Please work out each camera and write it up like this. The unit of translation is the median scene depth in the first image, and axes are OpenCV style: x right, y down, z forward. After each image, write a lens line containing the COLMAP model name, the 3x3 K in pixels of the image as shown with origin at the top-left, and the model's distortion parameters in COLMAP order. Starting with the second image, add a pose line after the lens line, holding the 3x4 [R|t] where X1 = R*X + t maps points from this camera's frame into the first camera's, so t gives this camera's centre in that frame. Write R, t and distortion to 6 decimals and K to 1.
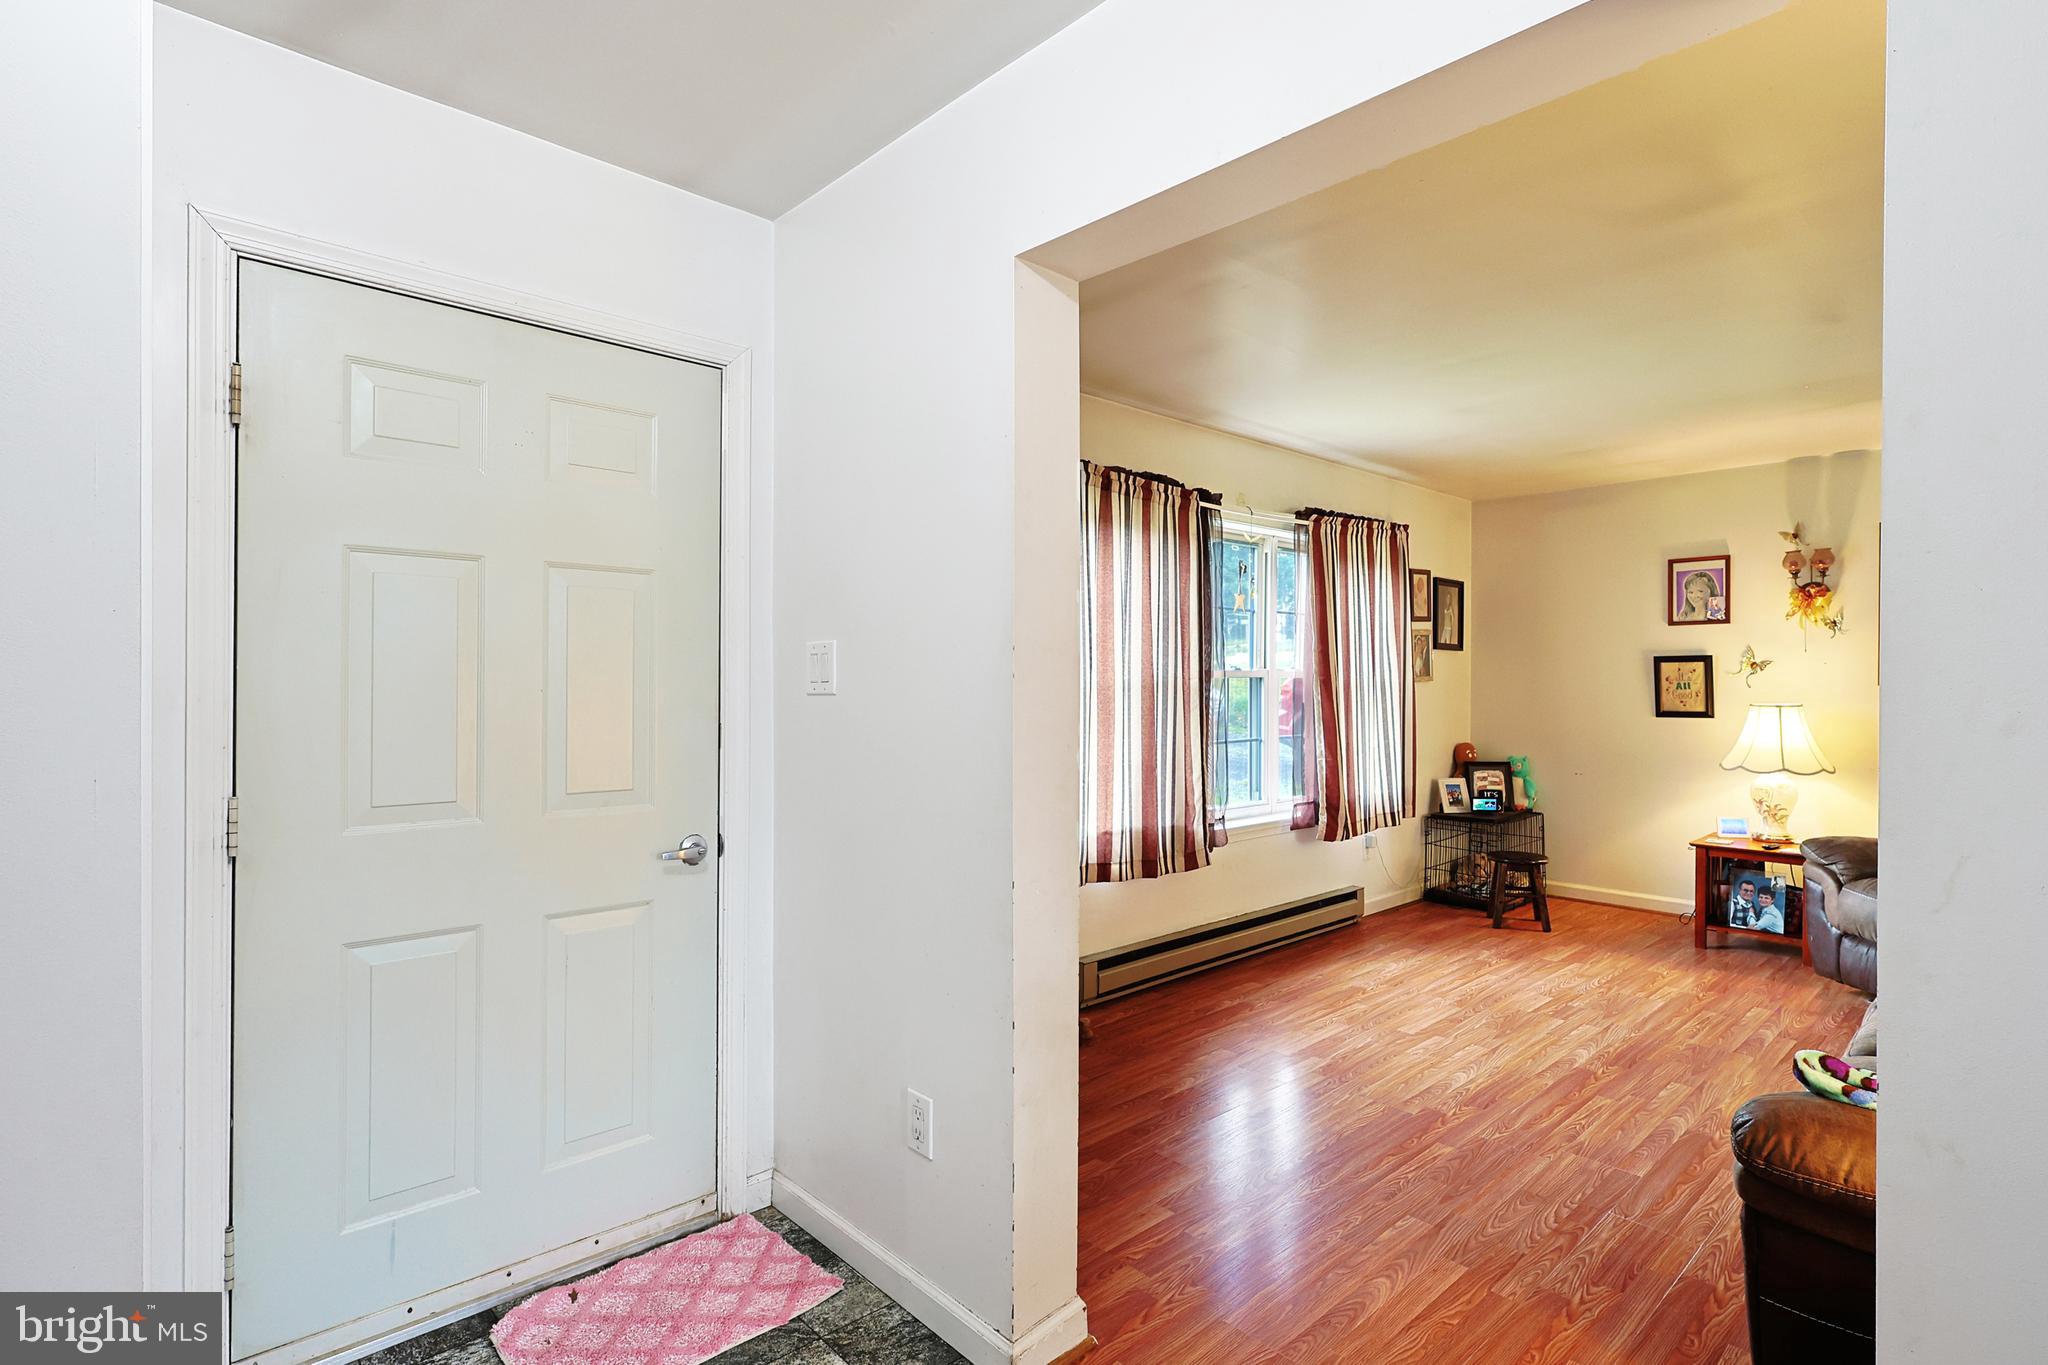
lens RADIAL K [[1010.4, 0, 1024.4], [0, 1010.4, 678.5], [0, 0, 1]] dist [0.002164, -0.000650]
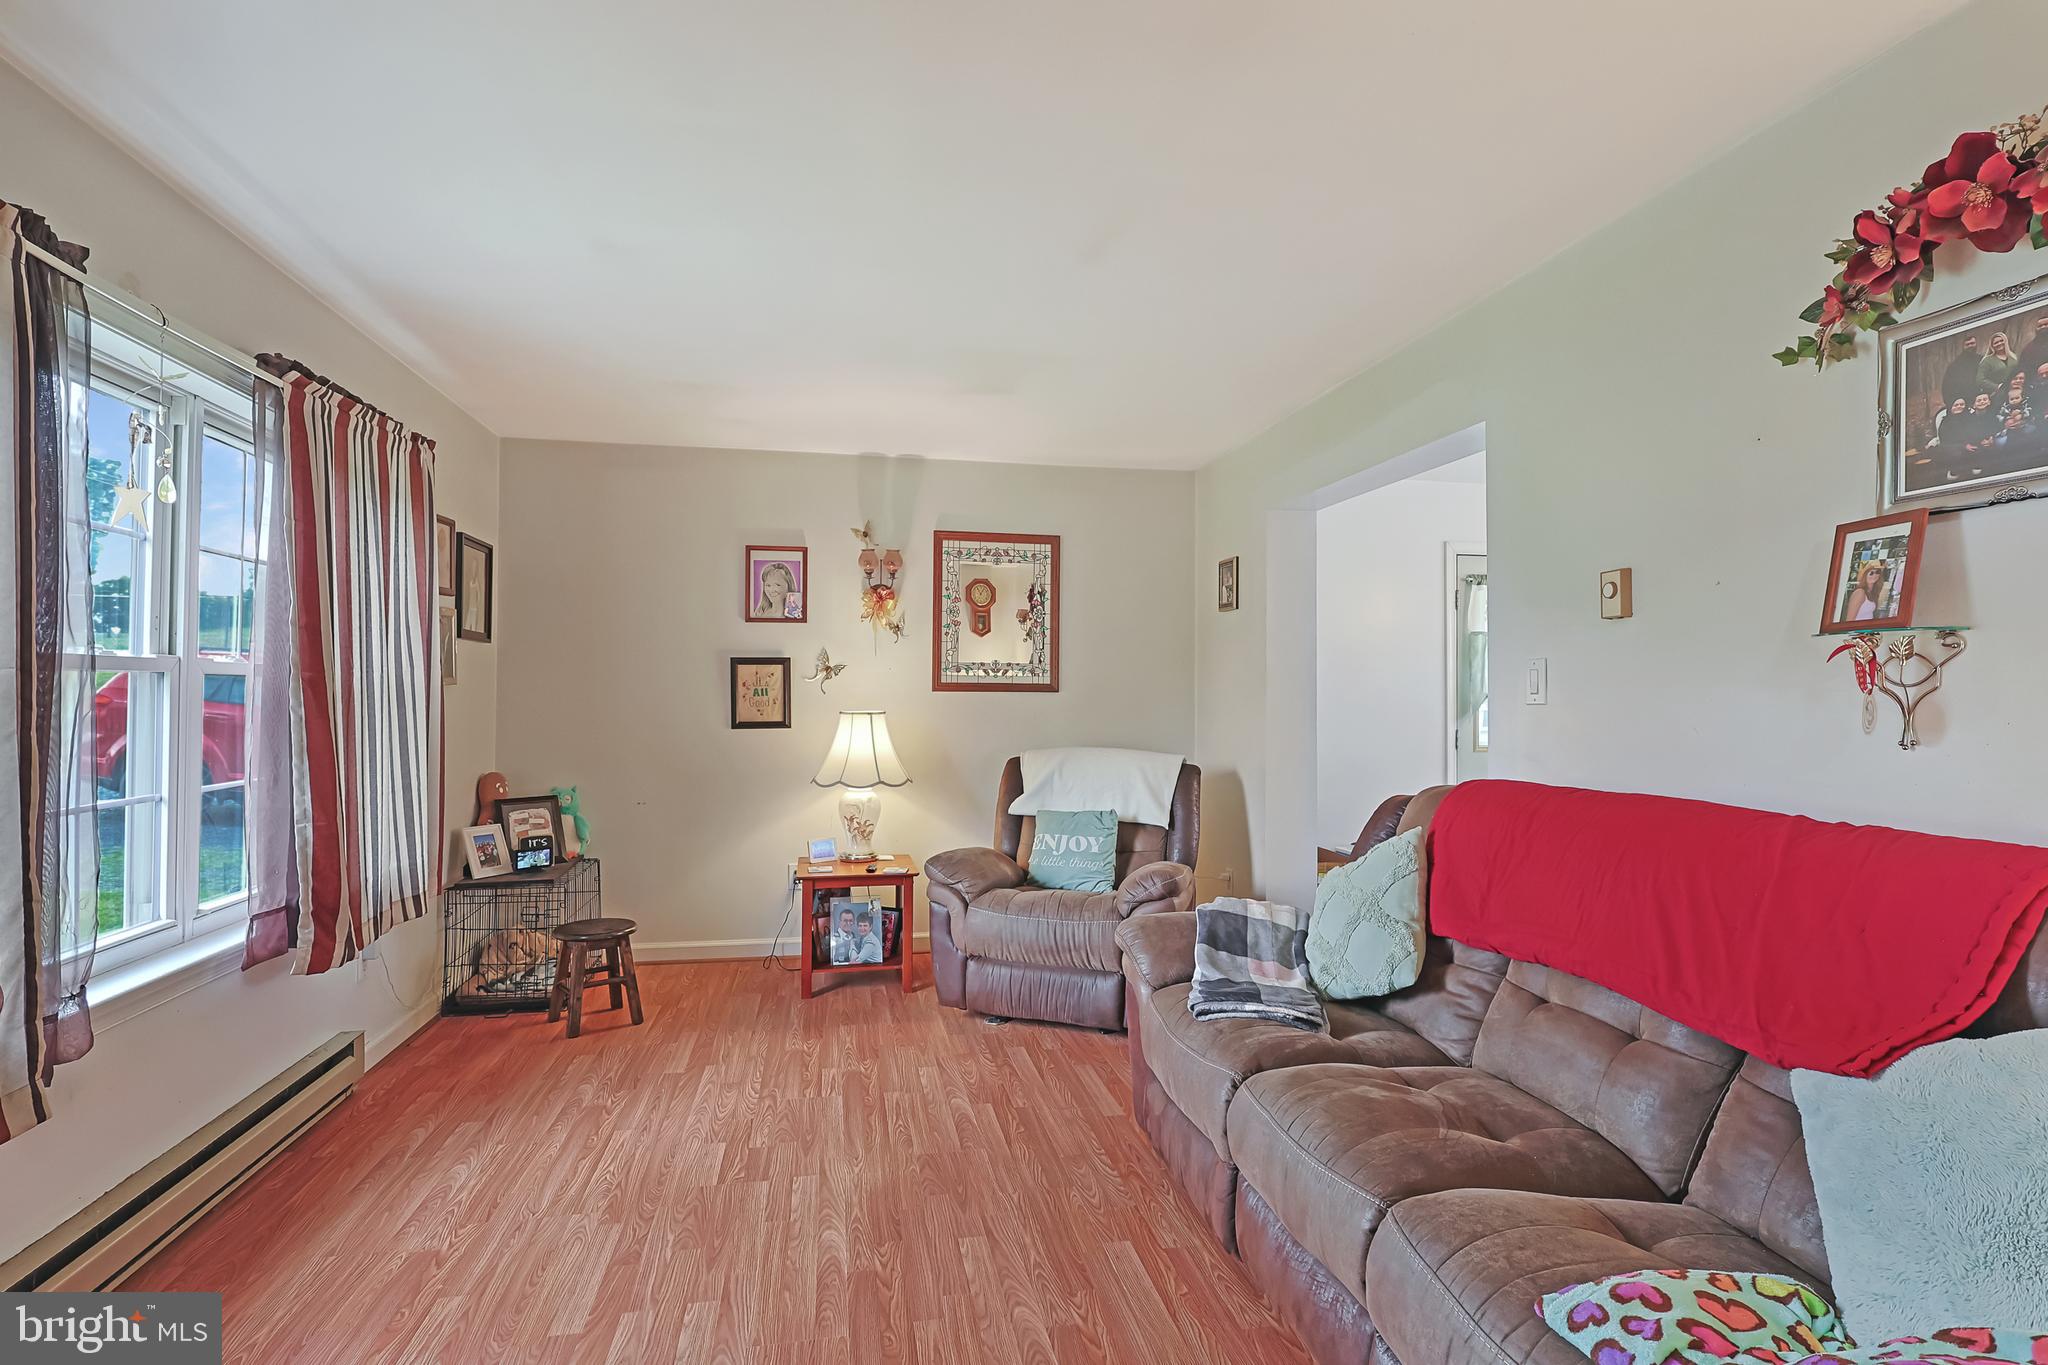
lens RADIAL K [[1010.4, 0, 1023.4], [0, 1010.4, 679.9], [0, 0, 1]] dist [0.002164, -0.000650]
pose [[0.524677, 0.012560, 0.851209, 0.033118], [-0.002940, 0.999912, -0.012942, 0.008034], [-0.851296, 0.004287, 0.524668, 0.382053]]
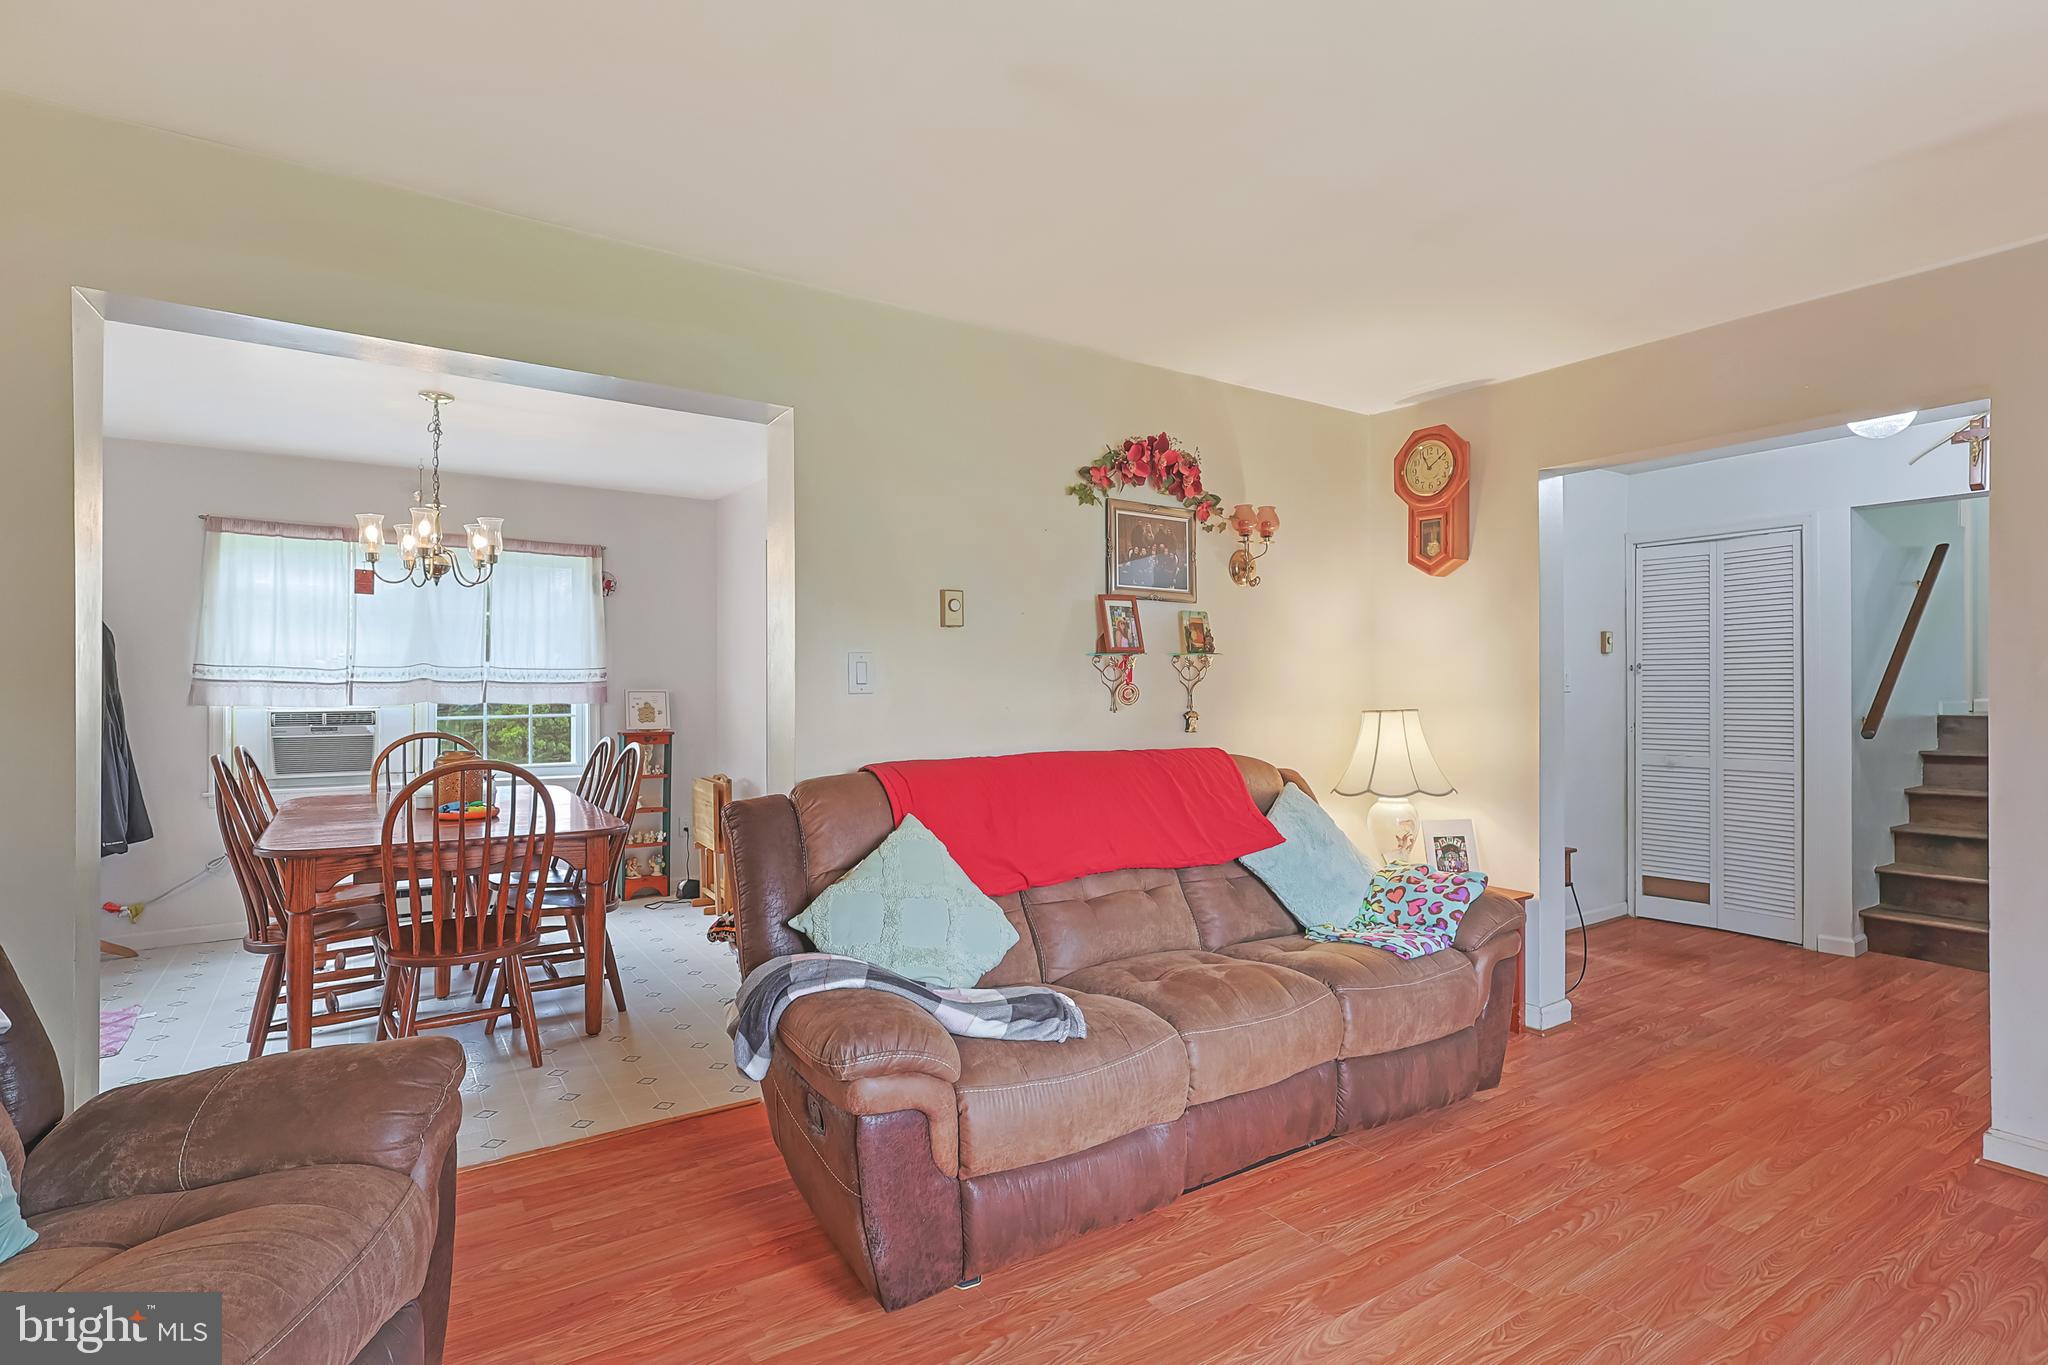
lens RADIAL K [[1010.4, 0, 1027.1], [0, 1010.4, 680.7], [0, 0, 1]] dist [0.002164, -0.000650]
pose [[-0.988907, 0.000004, 0.148538, 0.445475], [-0.001575, 0.999943, -0.010516, 0.012032], [-0.148530, -0.010633, -0.988851, 1.004415]]
